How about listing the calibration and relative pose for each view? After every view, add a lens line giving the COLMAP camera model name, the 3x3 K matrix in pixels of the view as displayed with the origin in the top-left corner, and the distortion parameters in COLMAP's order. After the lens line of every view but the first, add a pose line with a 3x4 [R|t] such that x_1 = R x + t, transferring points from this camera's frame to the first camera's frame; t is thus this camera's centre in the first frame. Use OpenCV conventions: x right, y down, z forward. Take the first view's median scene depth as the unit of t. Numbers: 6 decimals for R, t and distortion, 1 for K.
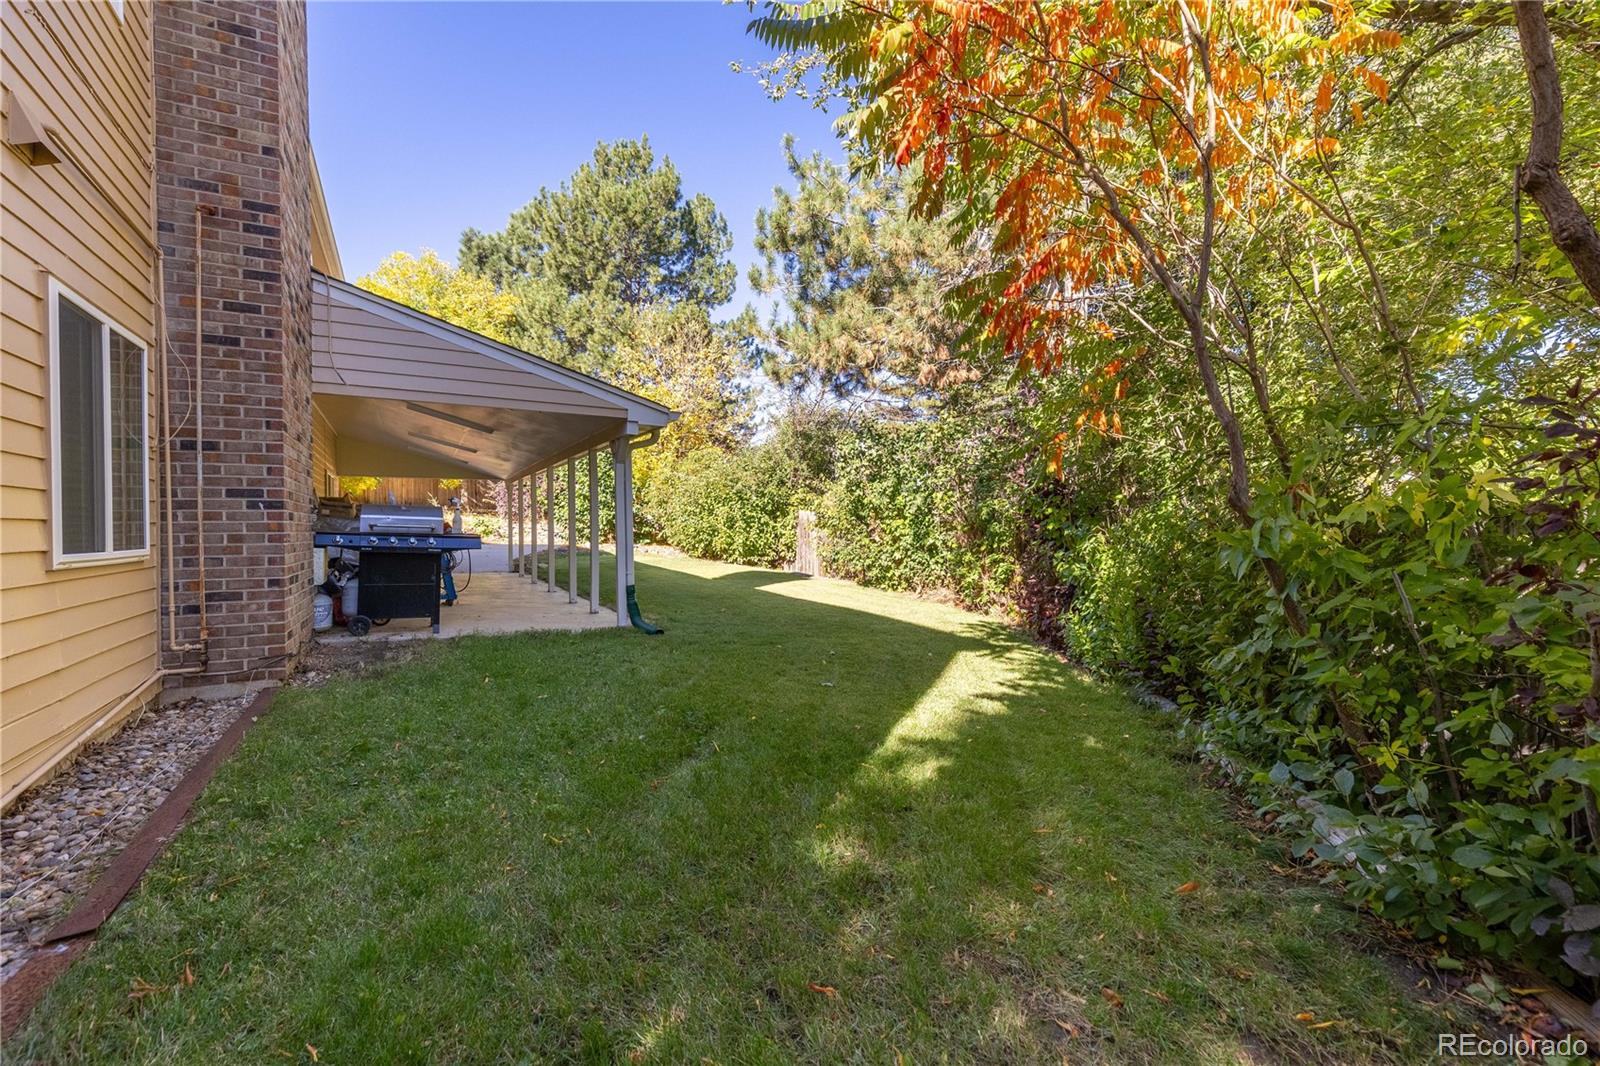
lens RADIAL K [[728.9, 0, 805.5], [0, 728.9, 535.5], [0, 0, 1]] dist [0.007999, -0.001990]
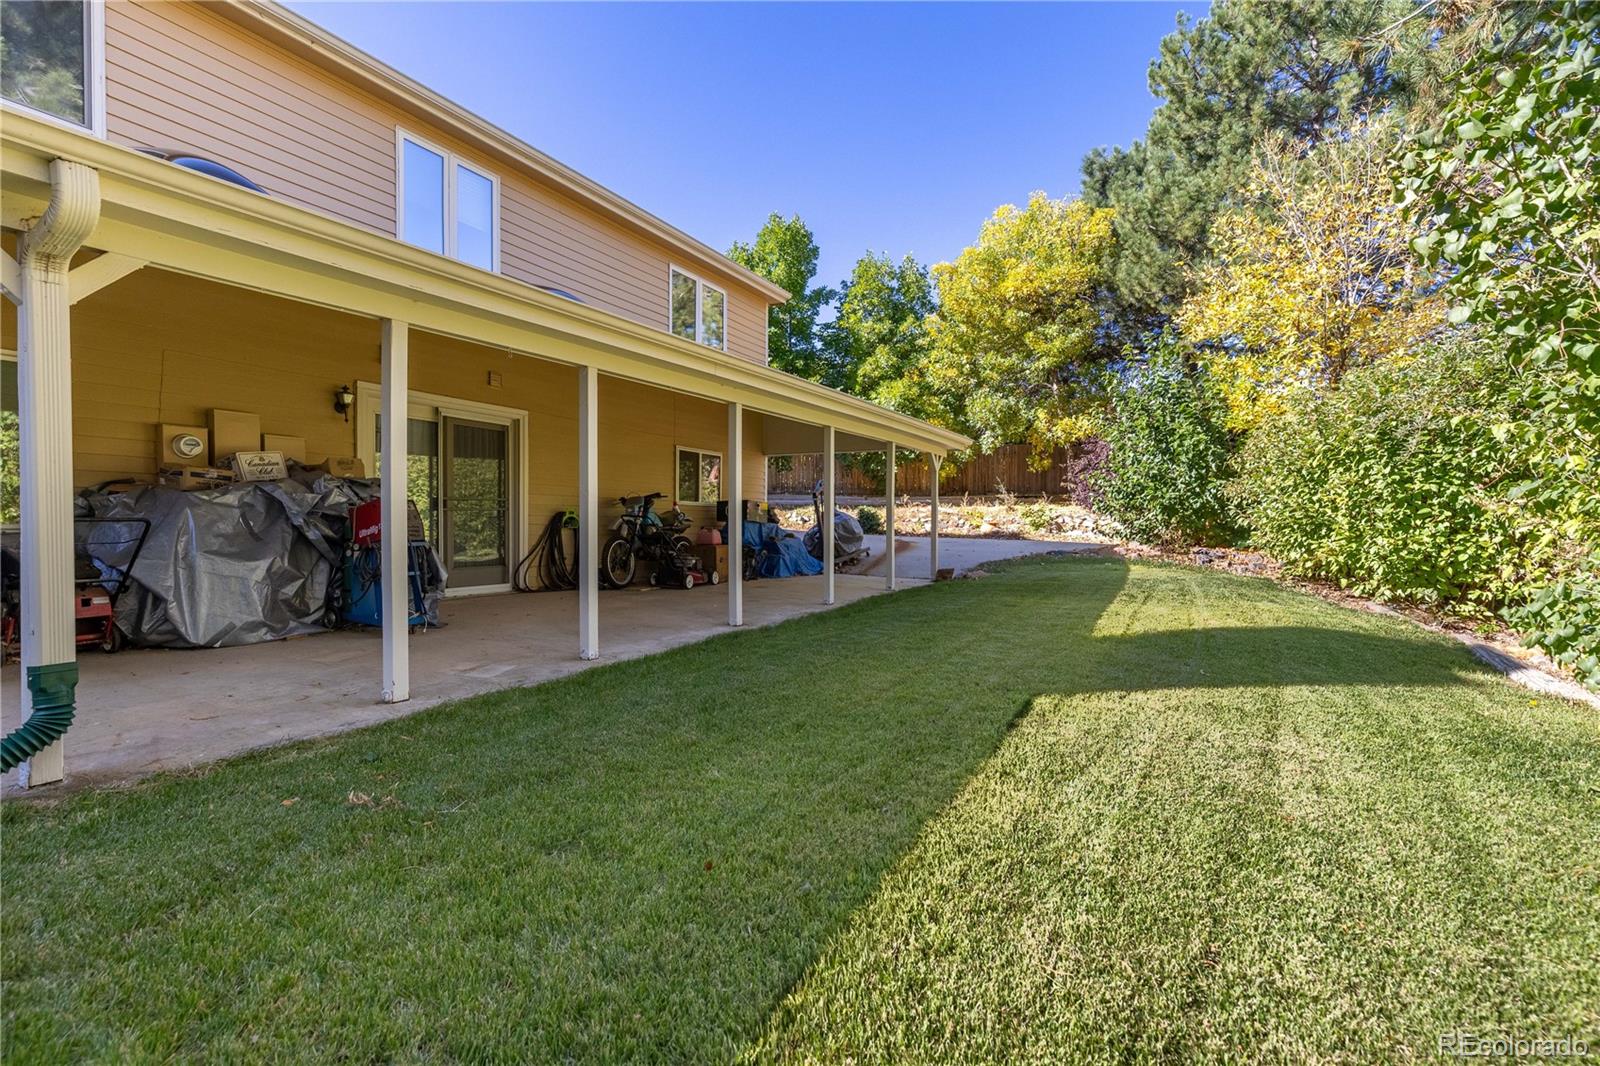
lens RADIAL K [[728.9, 0, 790.2], [0, 728.9, 529.7], [0, 0, 1]] dist [0.007999, -0.001990]
pose [[0.525539, 0.017091, -0.850598, 0.135729], [-0.018503, 0.999791, 0.008656, -0.001913], [0.850569, 0.011190, 0.525745, 0.675311]]
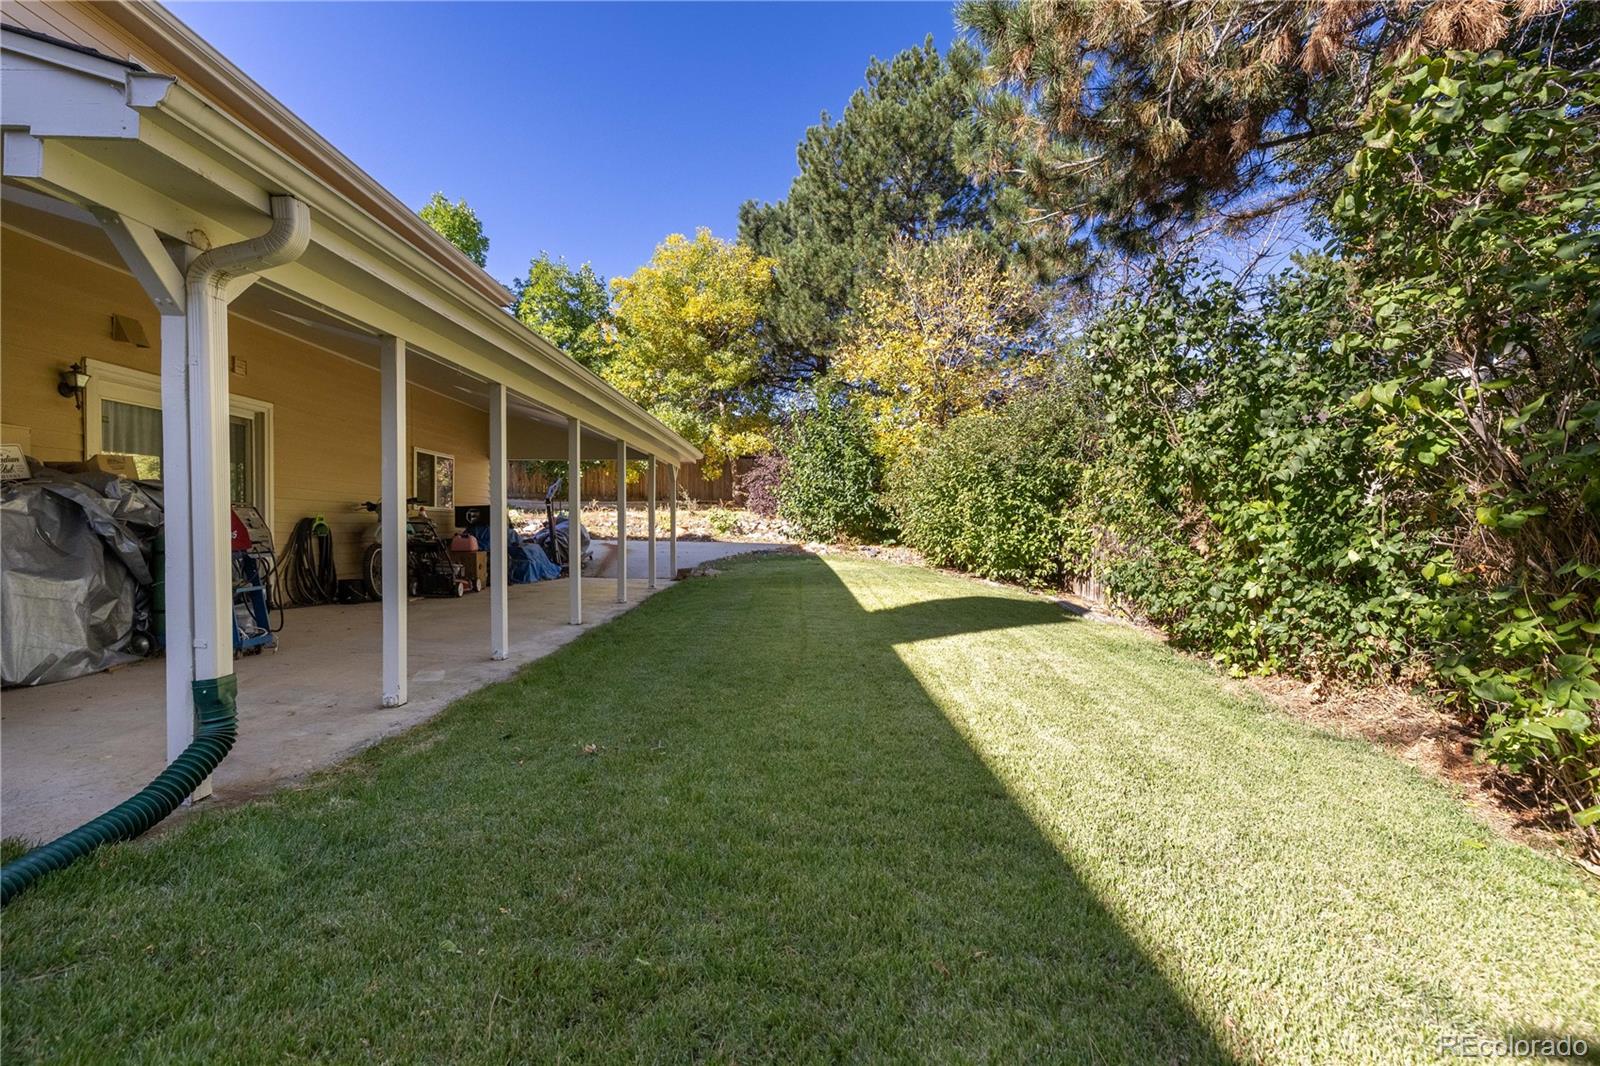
lens RADIAL K [[728.9, 0, 796.4], [0, 728.9, 531.2], [0, 0, 1]] dist [0.007999, -0.001990]
pose [[0.877857, 0.009302, -0.478833, 0.094386], [-0.011314, 0.999935, -0.001316, -0.001374], [0.478790, 0.006573, 0.877905, 0.504723]]
